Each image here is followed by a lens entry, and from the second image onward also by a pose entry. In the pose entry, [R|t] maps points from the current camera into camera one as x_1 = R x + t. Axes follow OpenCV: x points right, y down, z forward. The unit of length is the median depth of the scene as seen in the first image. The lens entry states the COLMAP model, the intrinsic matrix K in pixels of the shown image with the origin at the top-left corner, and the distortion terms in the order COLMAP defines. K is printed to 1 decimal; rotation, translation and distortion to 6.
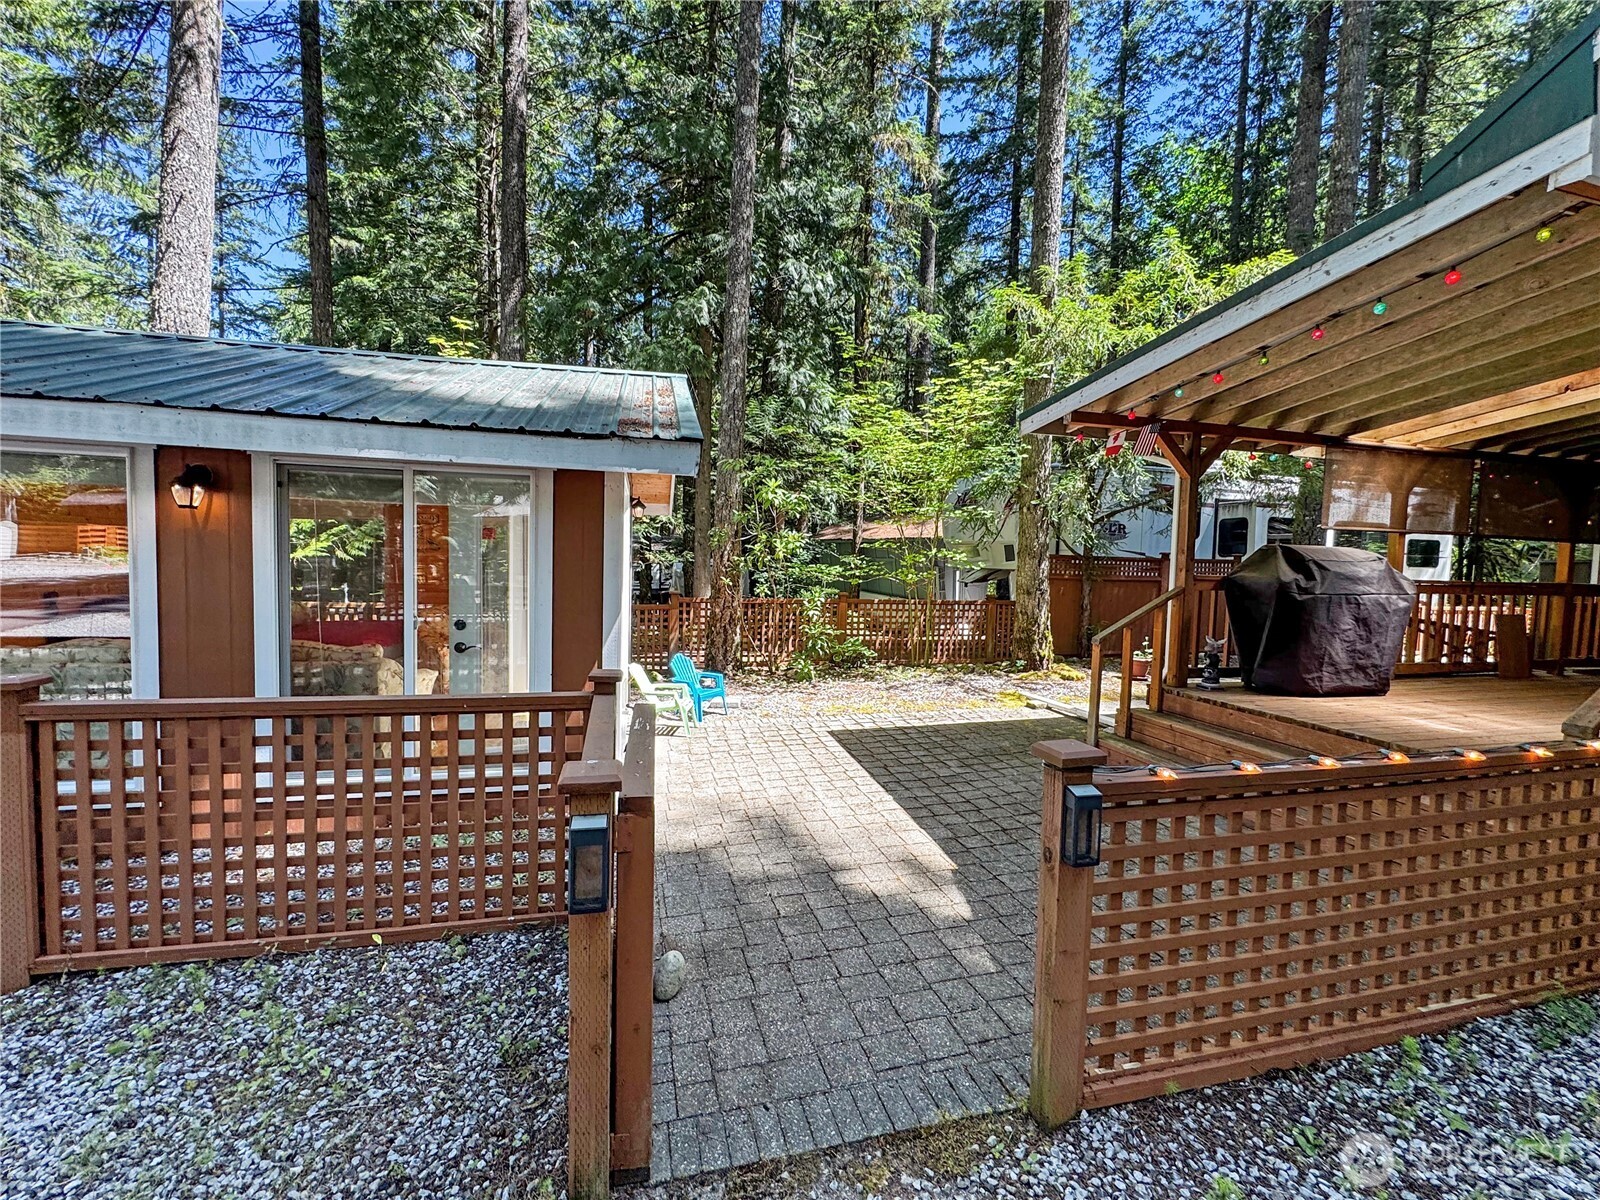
lens RADIAL K [[678.0, 0, 795.1], [0, 678.0, 597.7], [0, 0, 1]] dist [-0.004011, 0.000168]
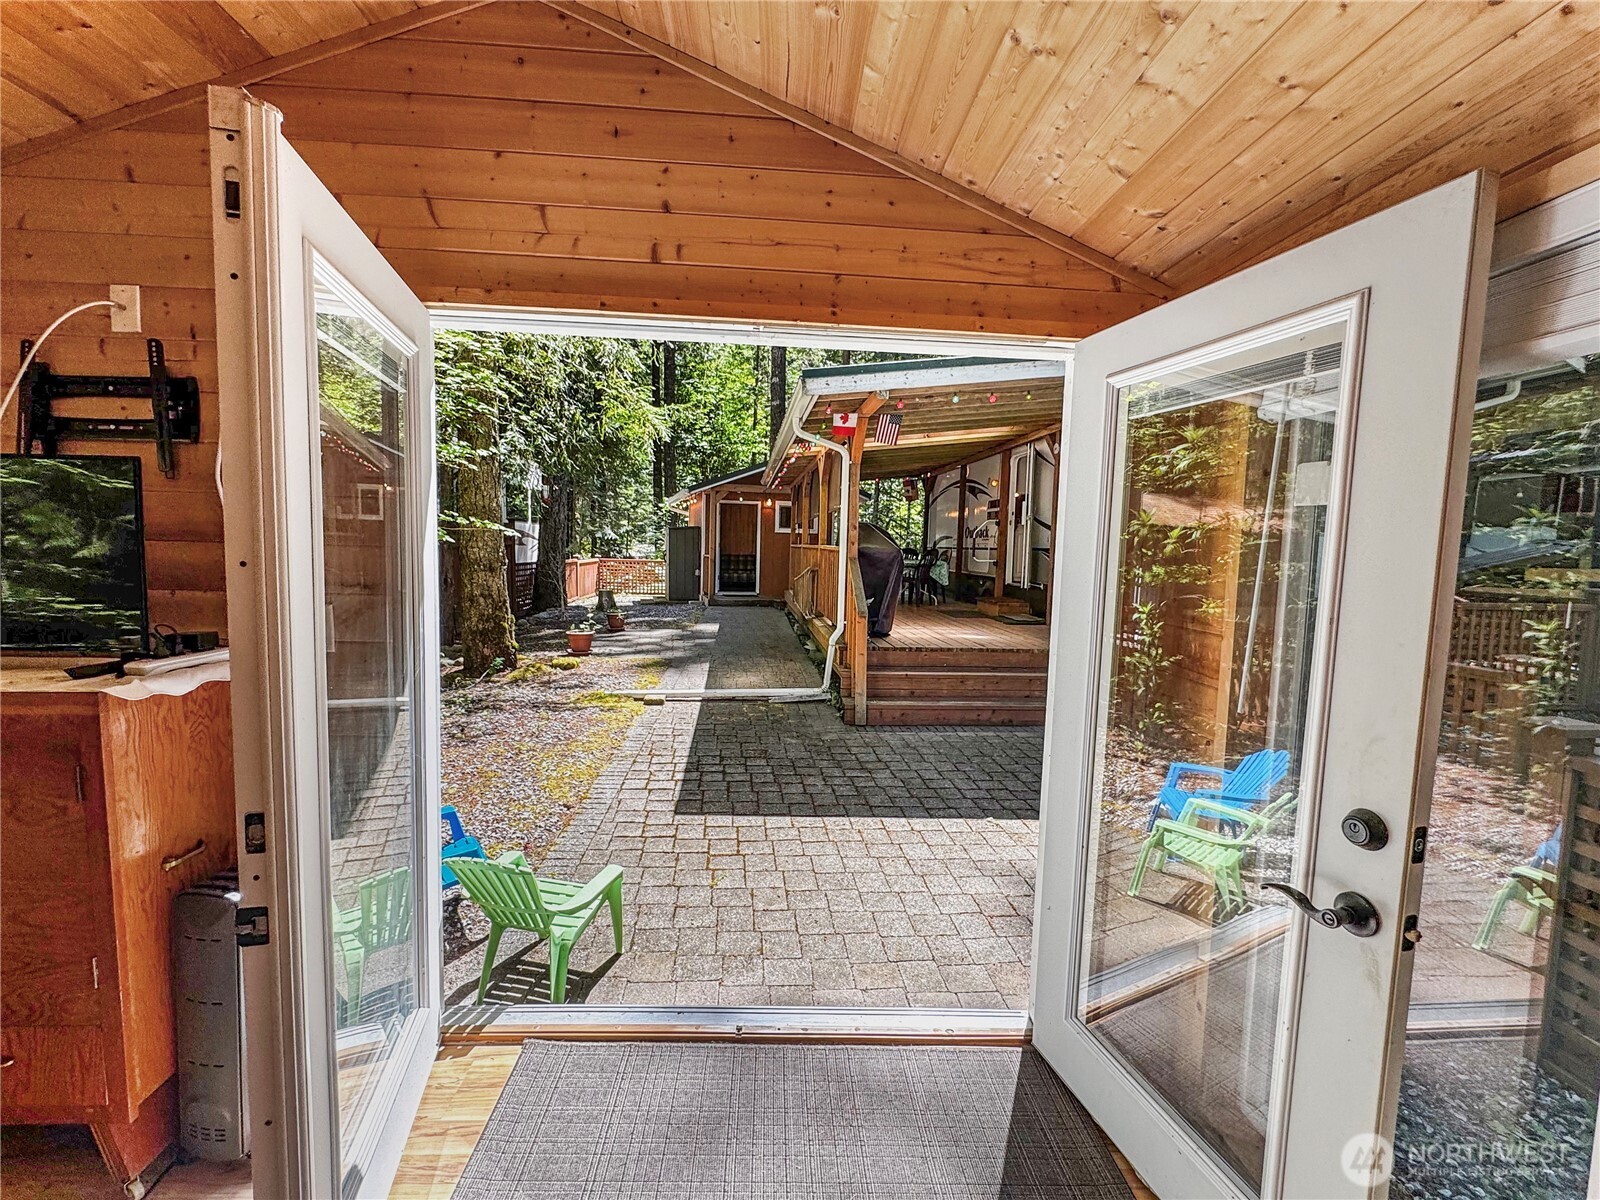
lens RADIAL K [[678.0, 0, 795.1], [0, 678.0, 597.7], [0, 0, 1]] dist [-0.004011, 0.000168]
pose [[0.185476, -0.101883, 0.977353, -0.460713], [0.033592, 0.994687, 0.097316, -0.050822], [-0.982074, 0.014782, 0.187913, 0.688024]]
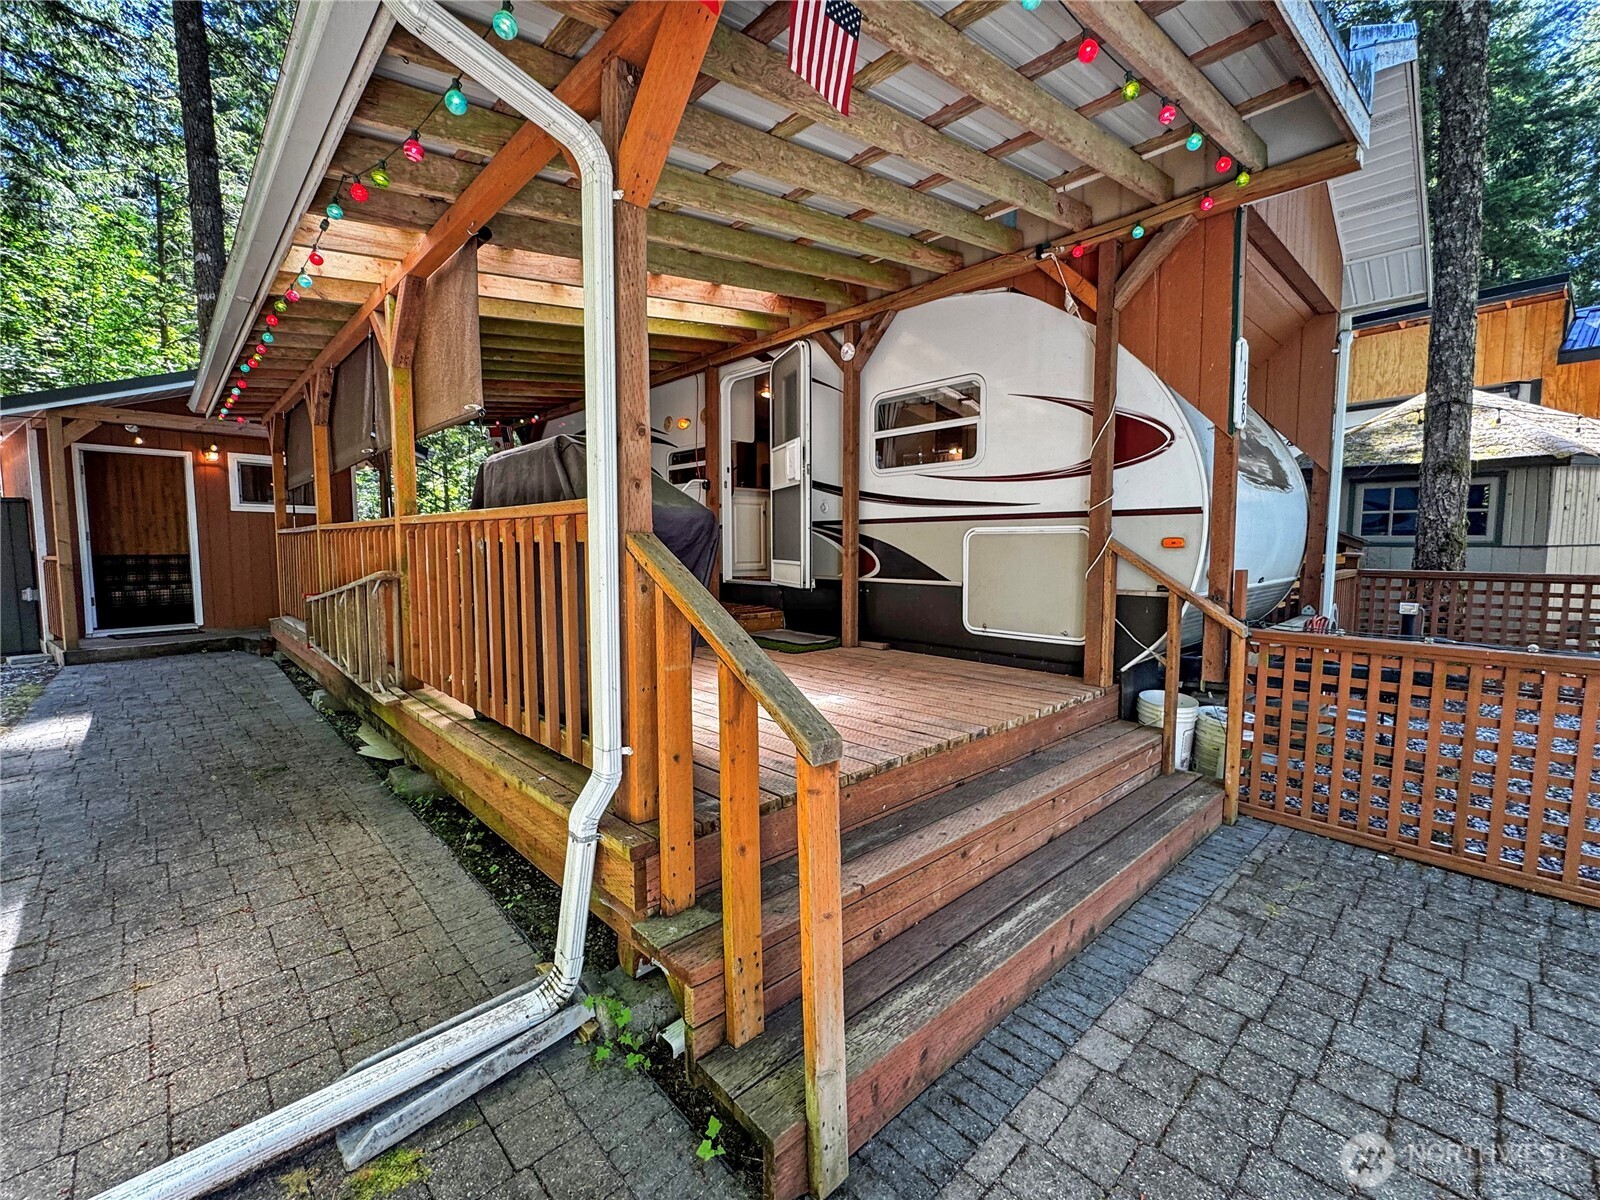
lens RADIAL K [[678.0, 0, 795.1], [0, 678.0, 597.7], [0, 0, 1]] dist [-0.004011, 0.000168]
pose [[-0.470327, -0.099685, 0.876844, 0.179252], [0.033182, 0.990899, 0.130450, -0.020006], [-0.881868, 0.090450, -0.462739, 0.854002]]
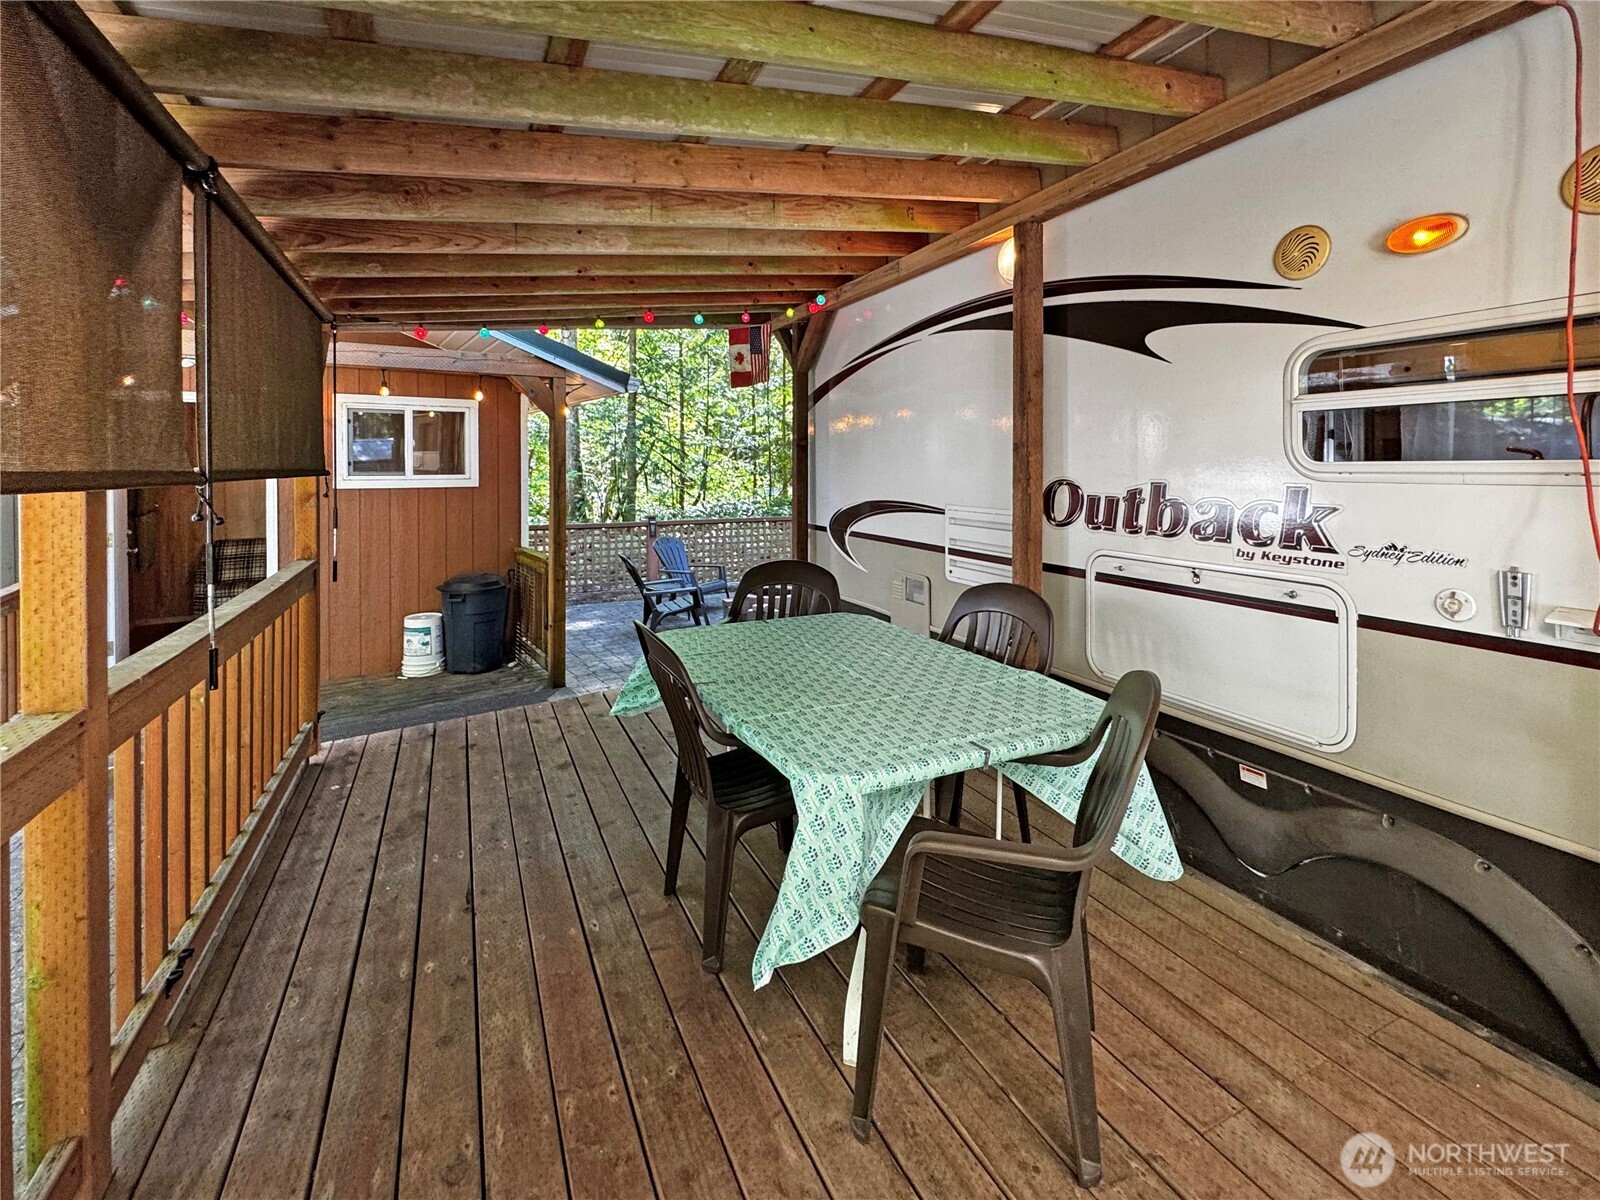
lens RADIAL K [[721.3, 0, 810.3], [0, 721.3, 472.4], [0, 0, 1]] dist [-0.013625, 0.000320]
pose [[-0.180758, -0.038612, 0.982769, 0.879220], [0.048693, 0.997652, 0.048153, -0.079577], [-0.982321, 0.056558, -0.178454, 0.799624]]
